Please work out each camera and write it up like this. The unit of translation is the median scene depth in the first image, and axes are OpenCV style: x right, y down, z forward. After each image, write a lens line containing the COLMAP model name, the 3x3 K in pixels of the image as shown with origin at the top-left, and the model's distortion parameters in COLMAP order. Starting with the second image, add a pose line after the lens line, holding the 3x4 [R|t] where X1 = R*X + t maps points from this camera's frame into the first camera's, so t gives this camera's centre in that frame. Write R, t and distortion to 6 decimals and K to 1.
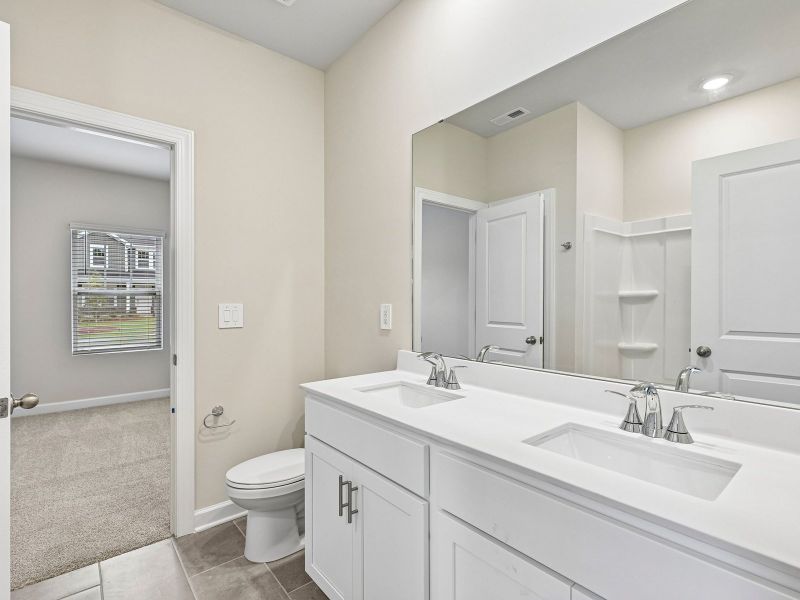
lens RADIAL K [[398.1, 0, 400.0], [0, 398.1, 300.0], [0, 0, 1]] dist [0.002732, 0.000618]
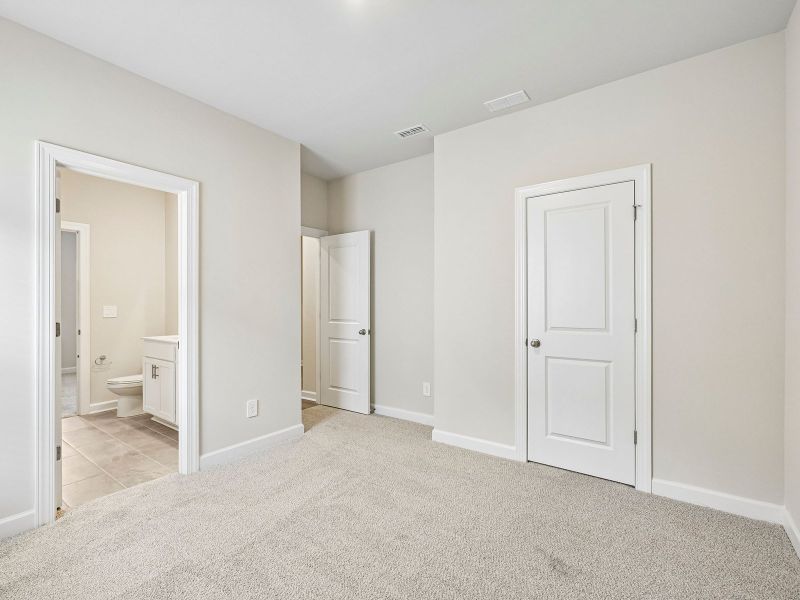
lens RADIAL K [[384.9, 0, 400.0], [0, 384.9, 300.0], [0, 0, 1]] dist [-0.001020, -0.000373]
pose [[0.970379, 0.005576, 0.241523, 0.579572], [-0.004996, 0.999983, -0.003016, -0.026139], [-0.241535, 0.001720, 0.970390, -1.363070]]
